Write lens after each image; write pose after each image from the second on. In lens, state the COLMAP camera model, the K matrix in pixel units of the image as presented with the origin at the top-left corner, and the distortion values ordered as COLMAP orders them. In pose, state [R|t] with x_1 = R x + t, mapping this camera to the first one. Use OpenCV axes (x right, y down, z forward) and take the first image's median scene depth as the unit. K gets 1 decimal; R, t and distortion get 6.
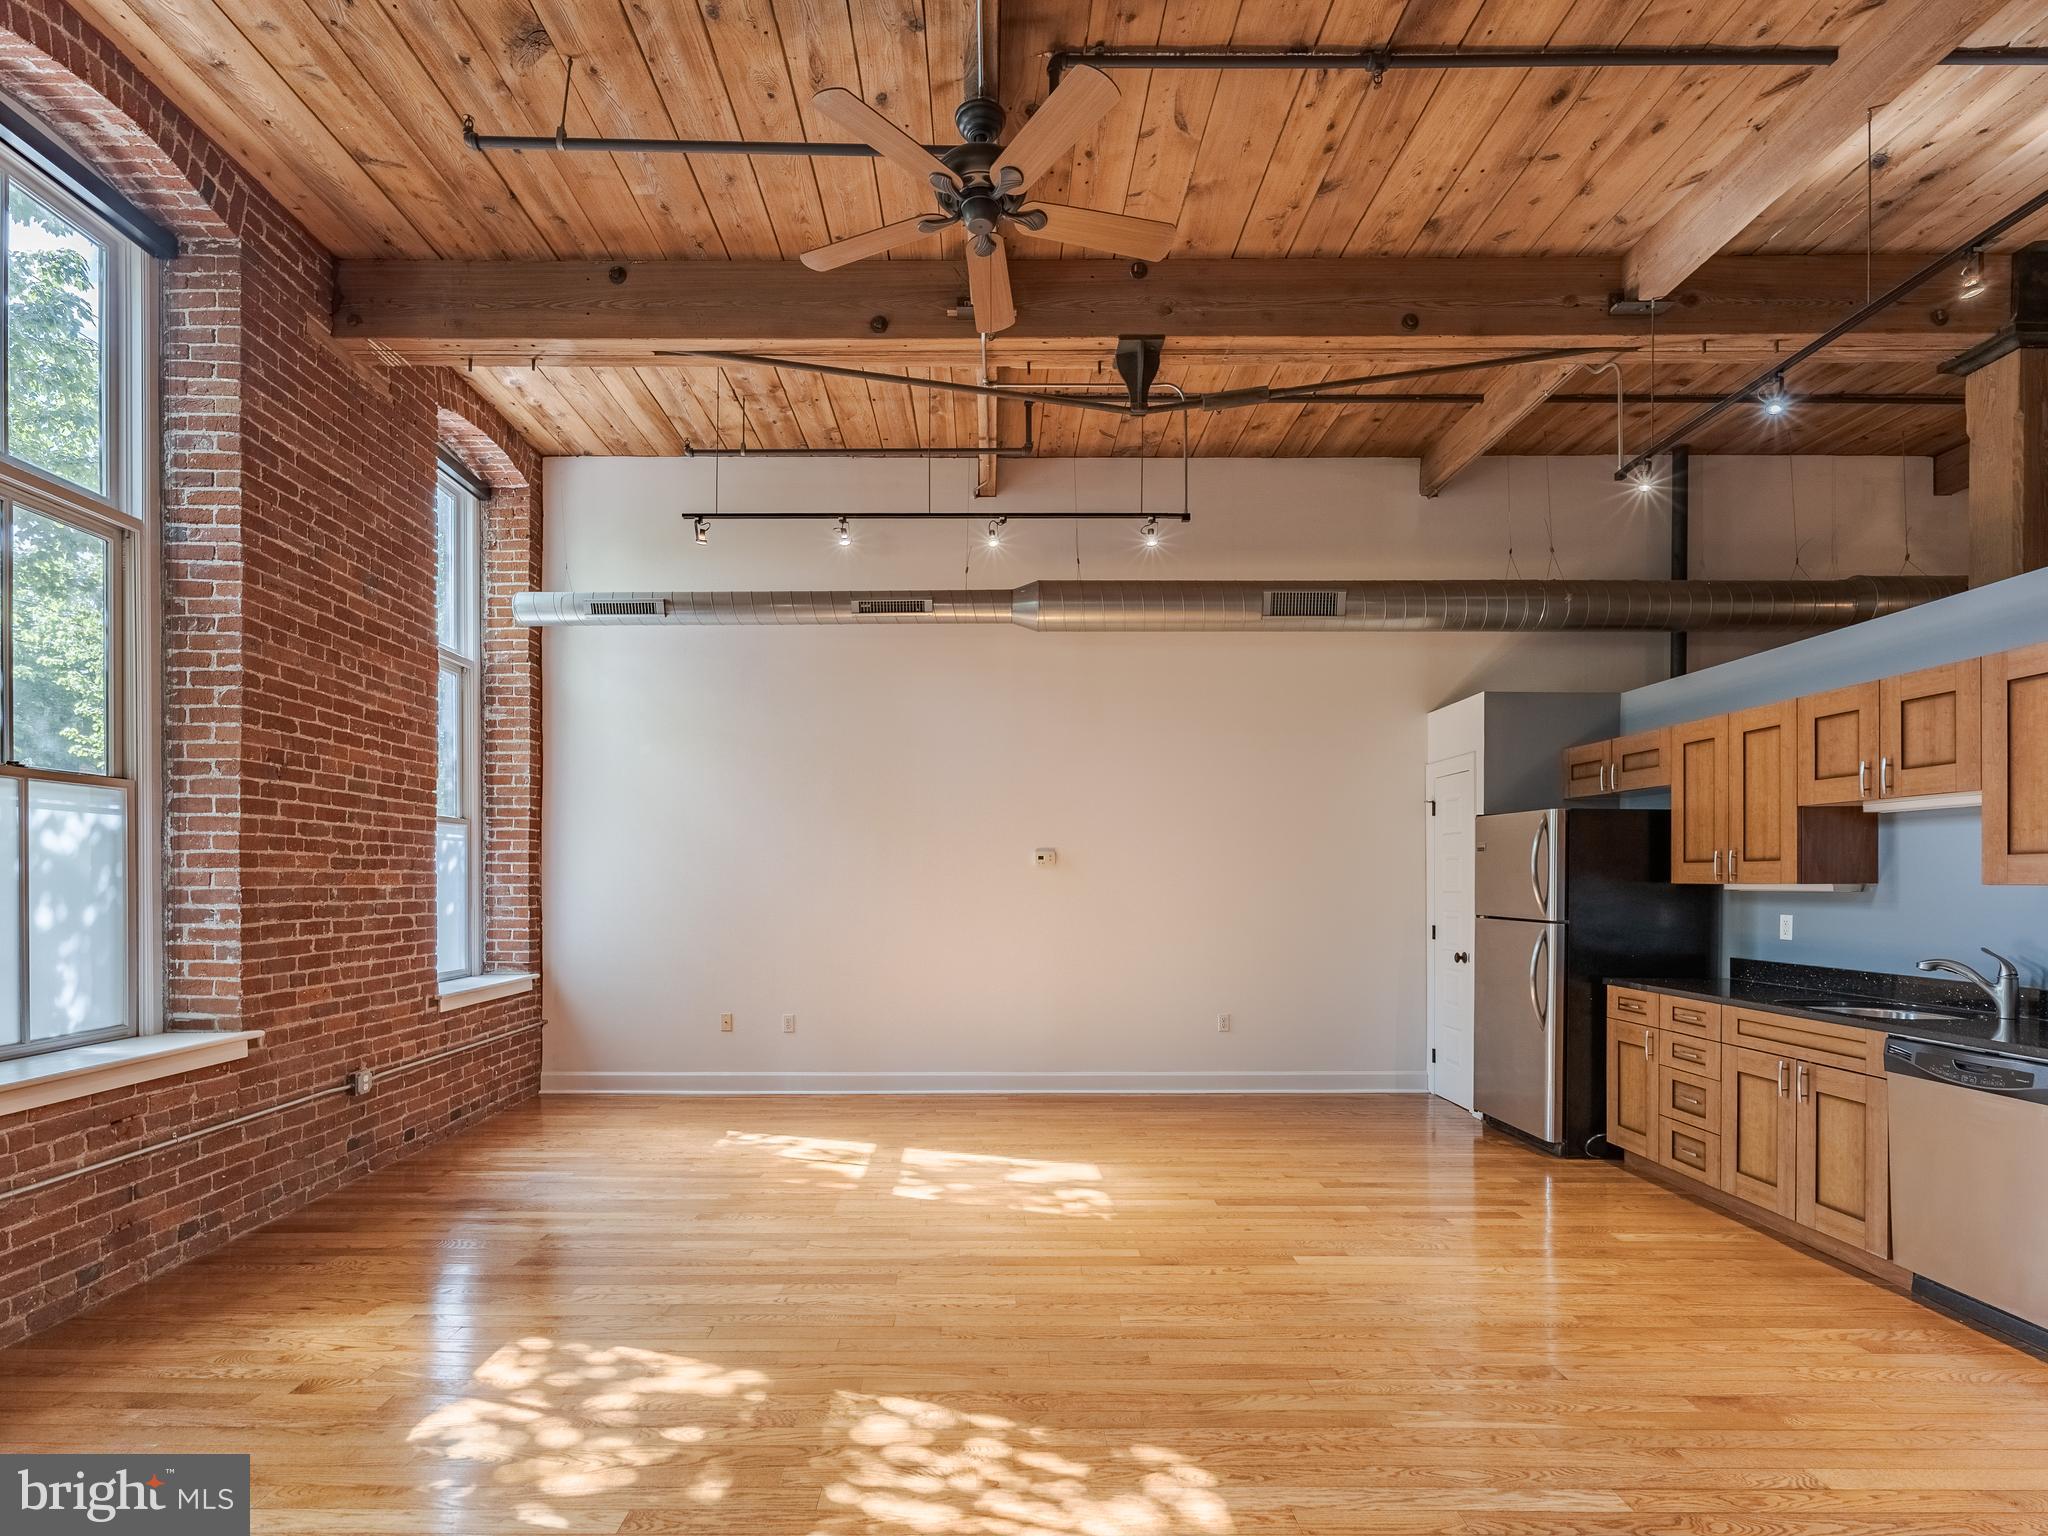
lens RADIAL K [[1008.2, 0, 996.5], [0, 1008.2, 884.6], [0, 0, 1]] dist [0.000611, -0.000928]
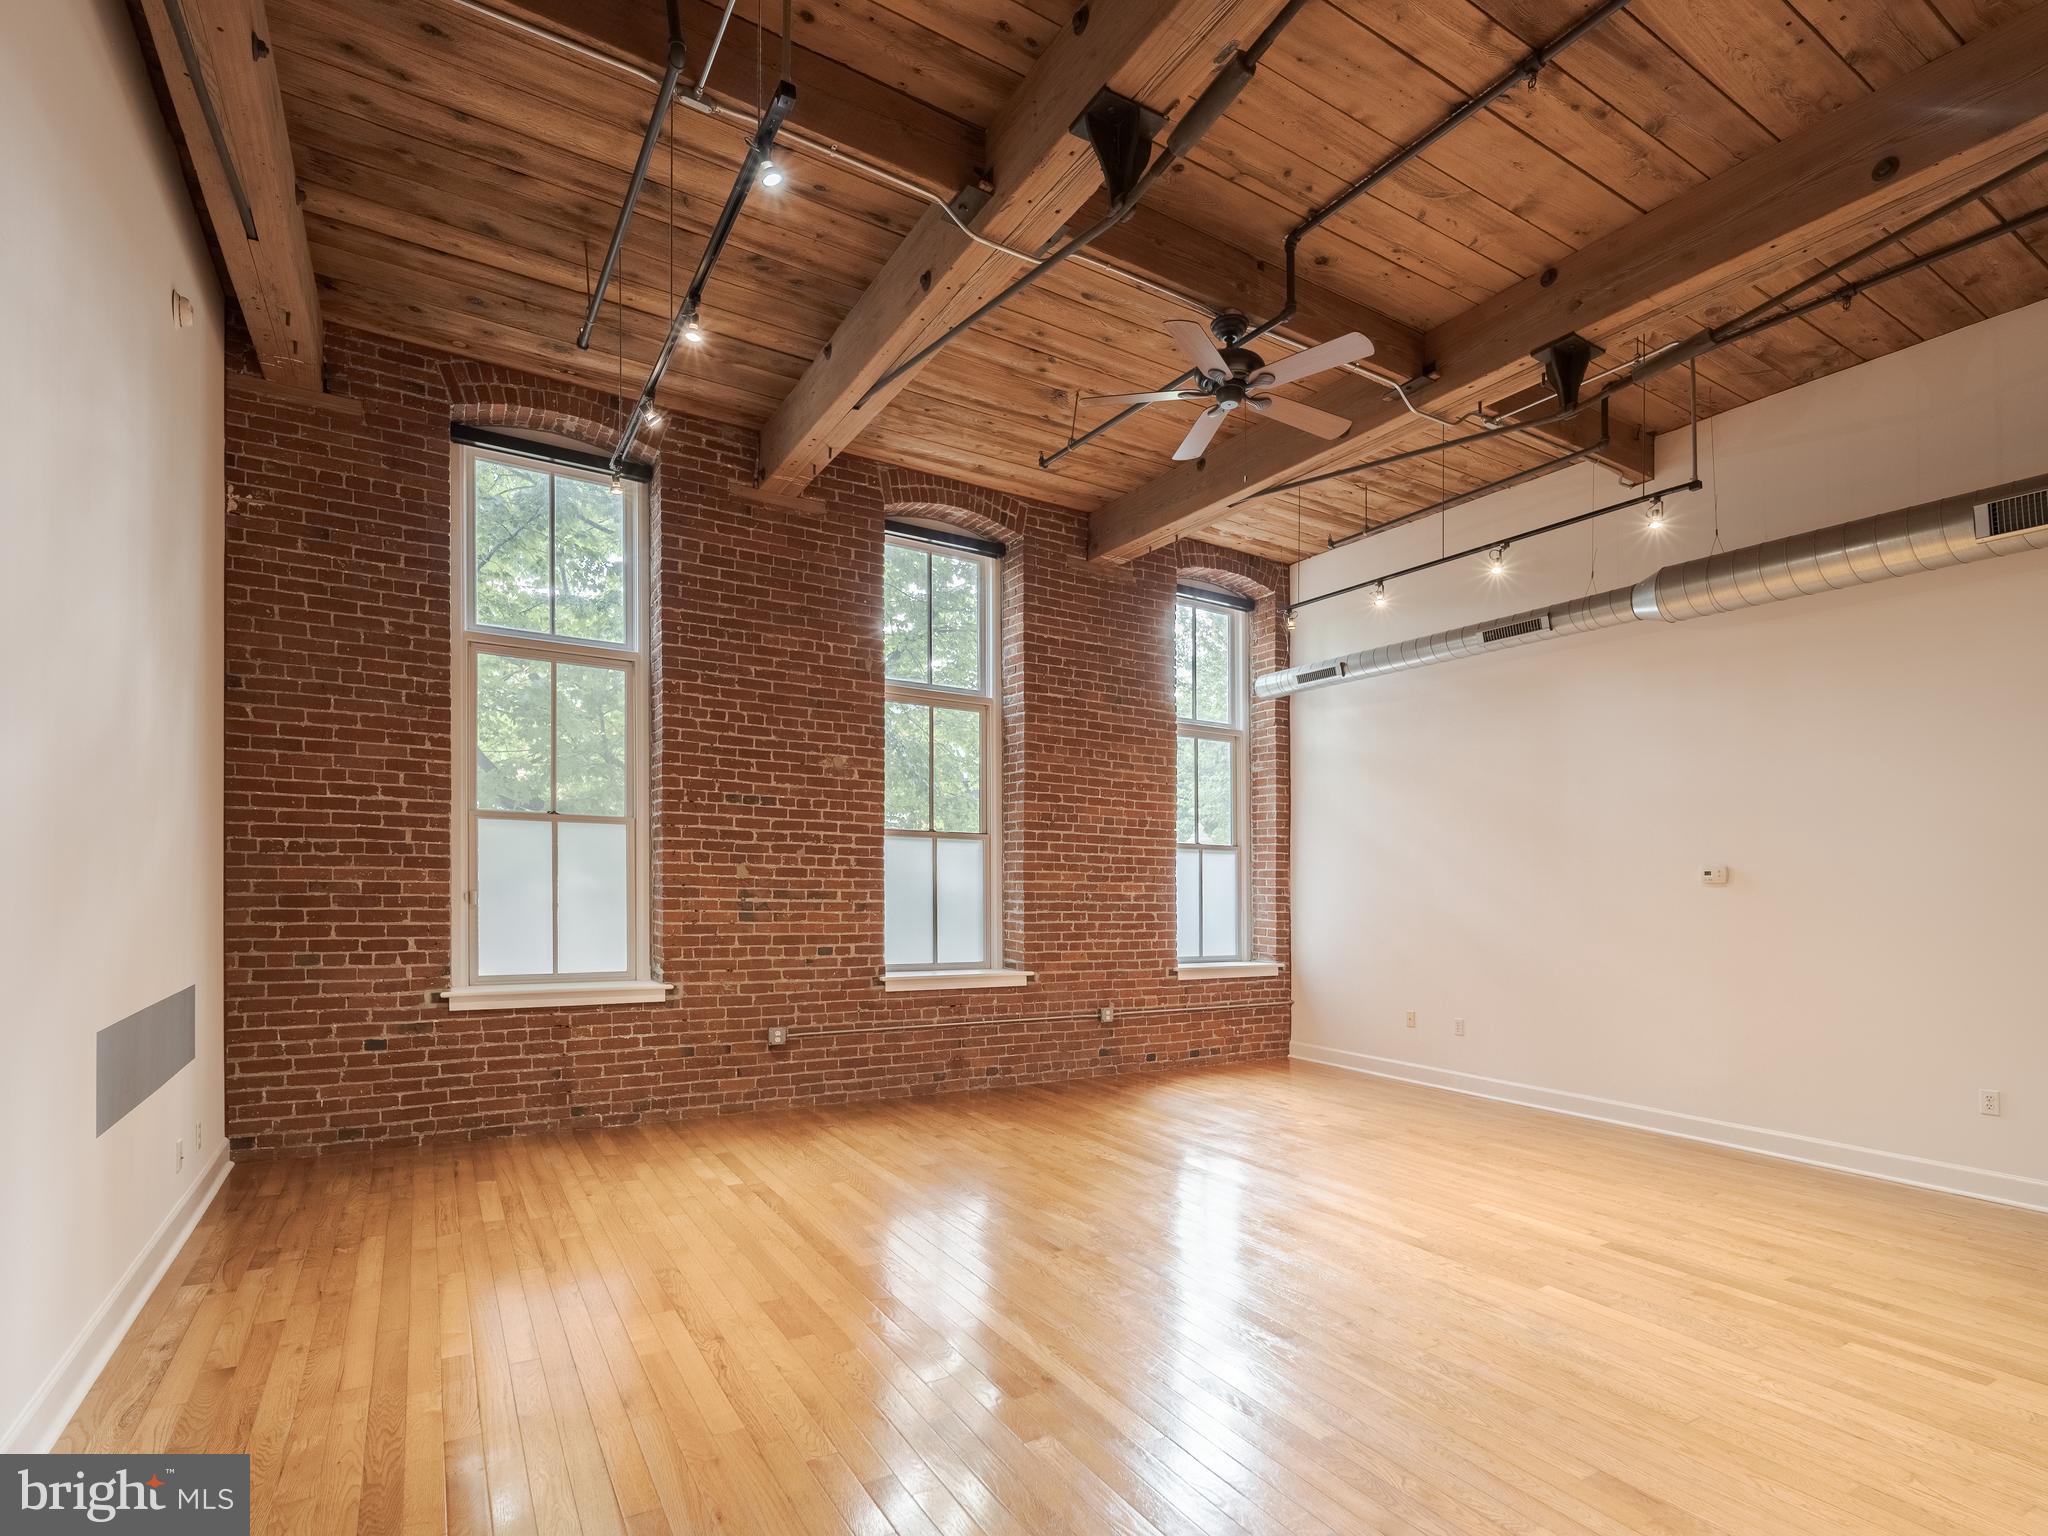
lens RADIAL K [[1017.2, 0, 1022.7], [0, 1017.2, 904.1], [0, 0, 1]] dist [-0.001140, -0.000133]
pose [[0.515071, 0.023379, -0.856829, 0.717940], [-0.020660, 0.999676, 0.014857, -0.001248], [0.856898, 0.010049, 0.515387, 0.051043]]
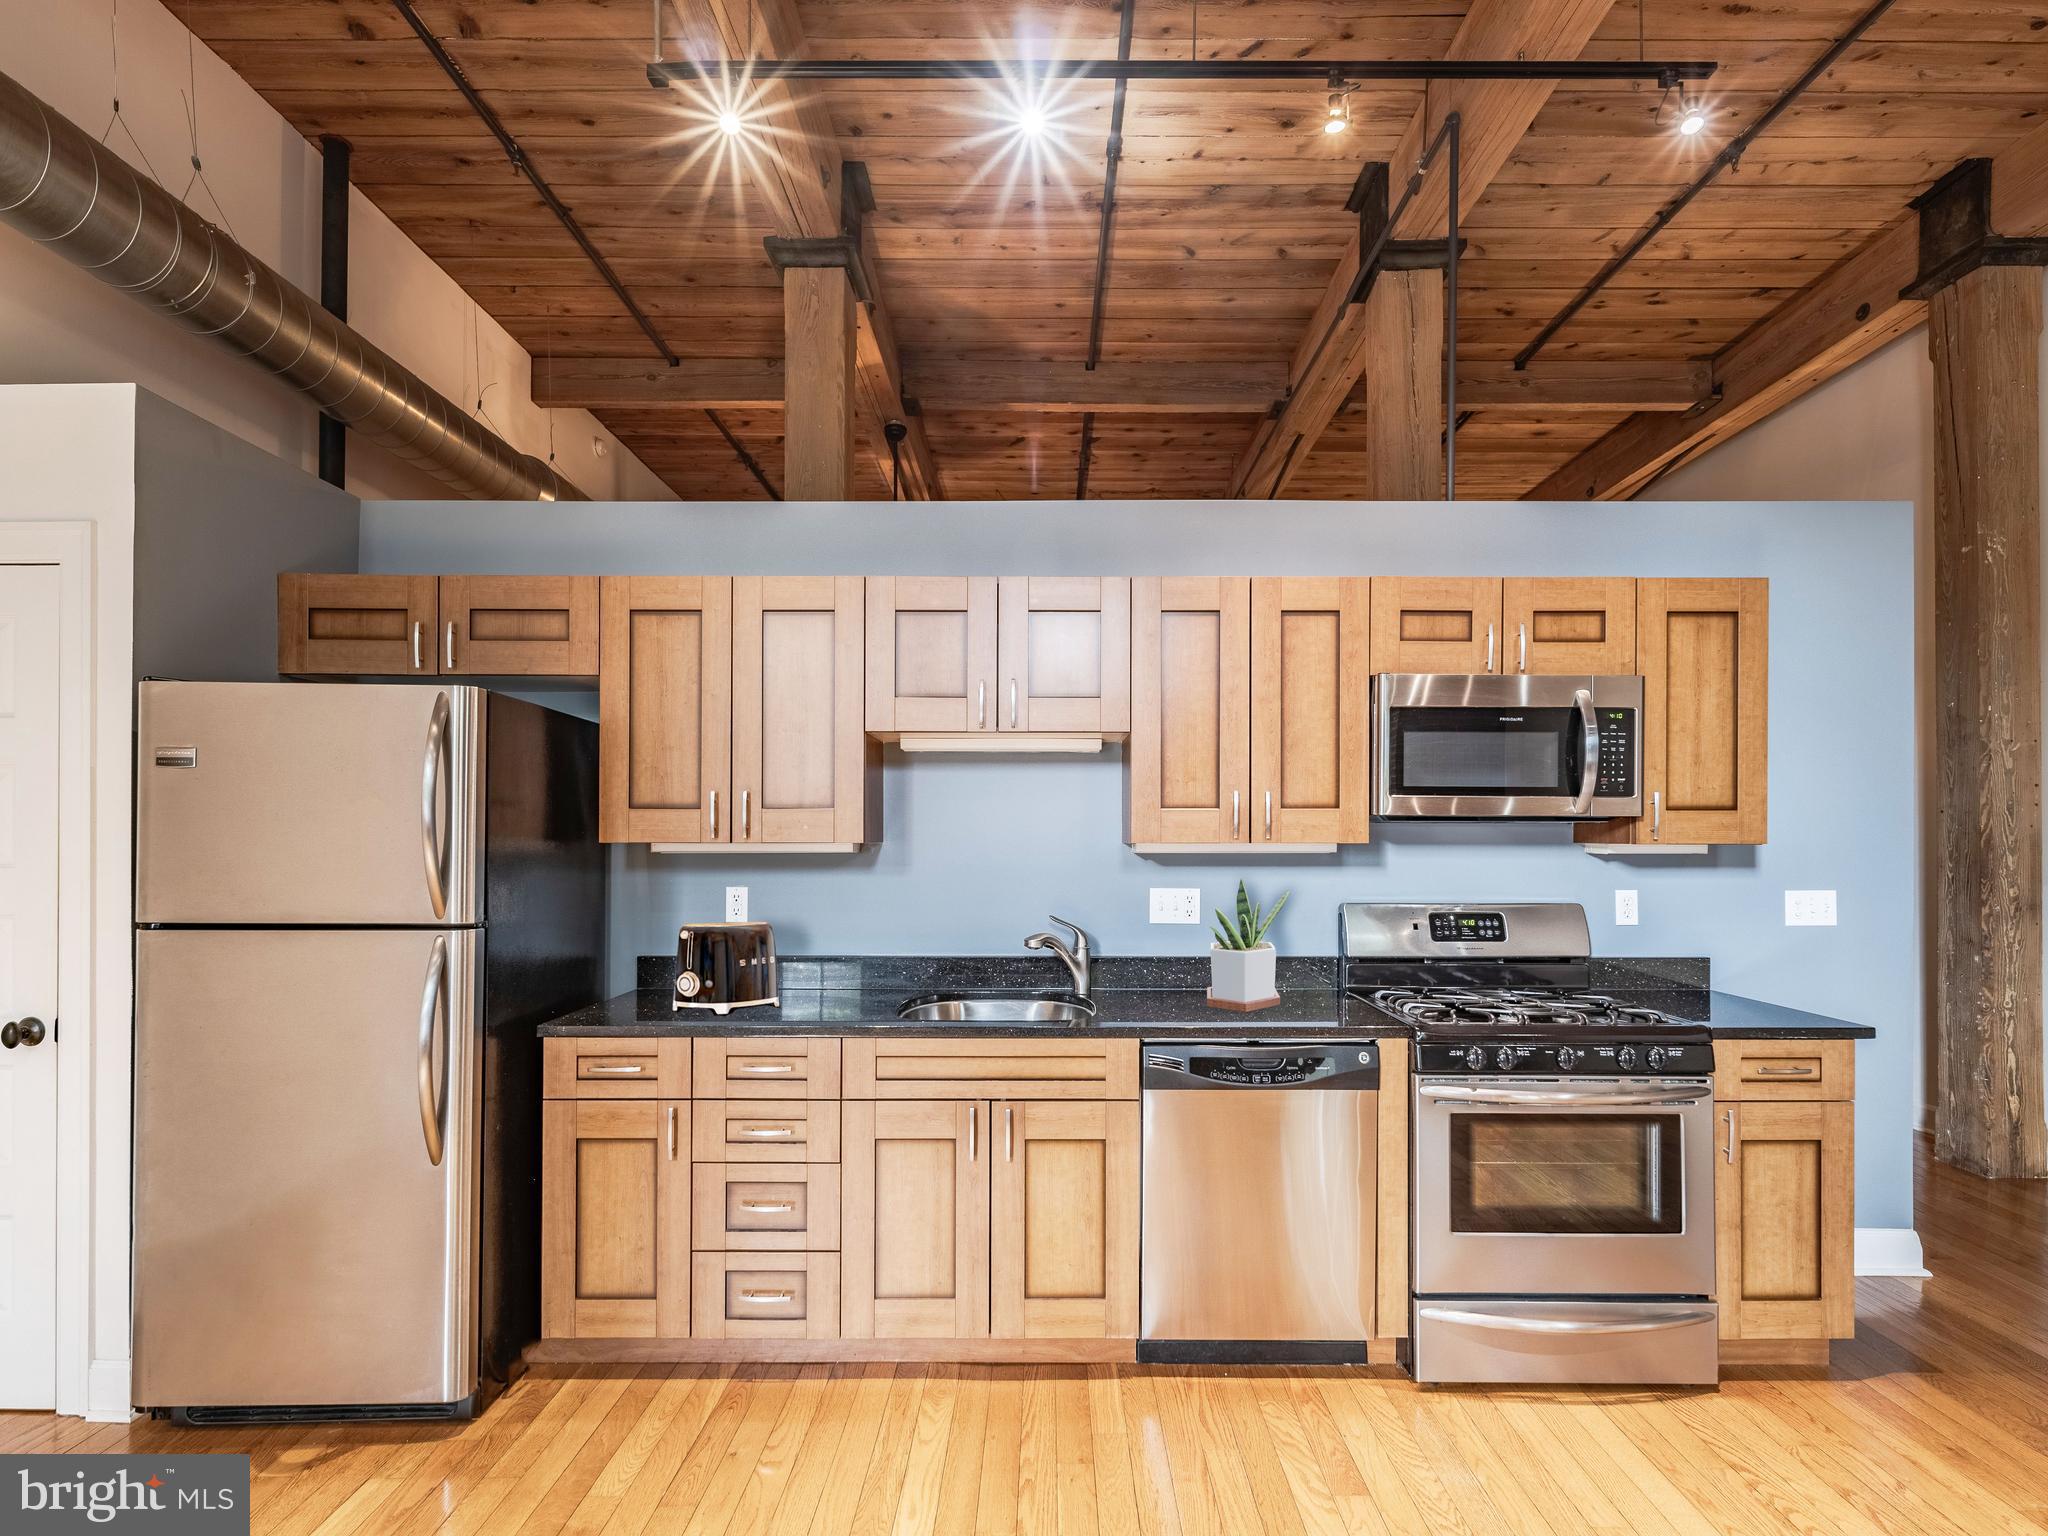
lens RADIAL K [[987.8, 0, 1027.3], [0, 987.8, 833.8], [0, 0, 1]] dist [0.001351, -0.000151]
pose [[0.012290, 0.002247, 0.999922, 0.105322], [0.003266, 0.999992, -0.002287, -0.004846], [-0.999919, 0.003294, 0.012282, 0.821772]]
